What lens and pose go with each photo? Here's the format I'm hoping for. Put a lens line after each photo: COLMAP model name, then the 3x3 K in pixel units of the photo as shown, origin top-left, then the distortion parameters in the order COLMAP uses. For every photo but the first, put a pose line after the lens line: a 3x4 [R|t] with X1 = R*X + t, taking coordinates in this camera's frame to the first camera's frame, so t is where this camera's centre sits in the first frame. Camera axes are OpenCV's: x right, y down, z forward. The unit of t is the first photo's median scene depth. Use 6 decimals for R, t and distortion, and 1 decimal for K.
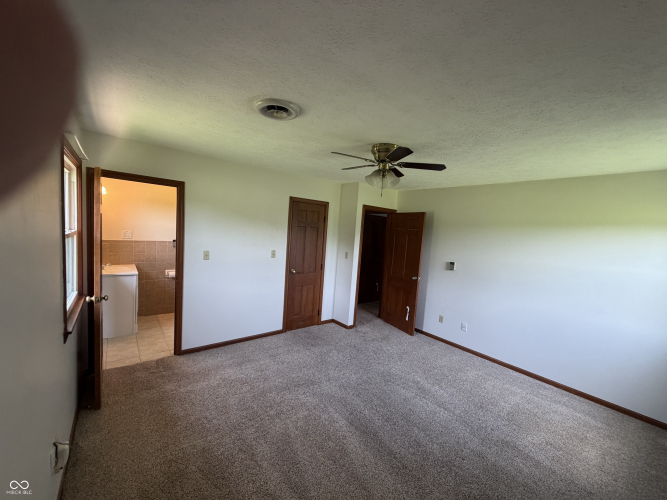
lens RADIAL K [[265.7, 0, 332.2], [0, 265.7, 249.5], [0, 0, 1]] dist [-0.000449, -0.000236]
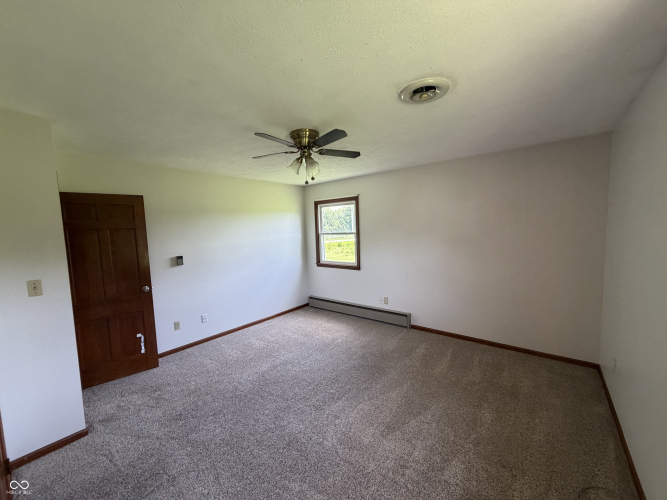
lens RADIAL K [[265.7, 0, 332.2], [0, 265.7, 249.5], [0, 0, 1]] dist [-0.000449, -0.000236]
pose [[-0.208982, -0.145198, 0.967080, -0.604608], [0.092611, 0.981533, 0.167381, -0.090184], [-0.973524, 0.124542, -0.191676, 0.838415]]
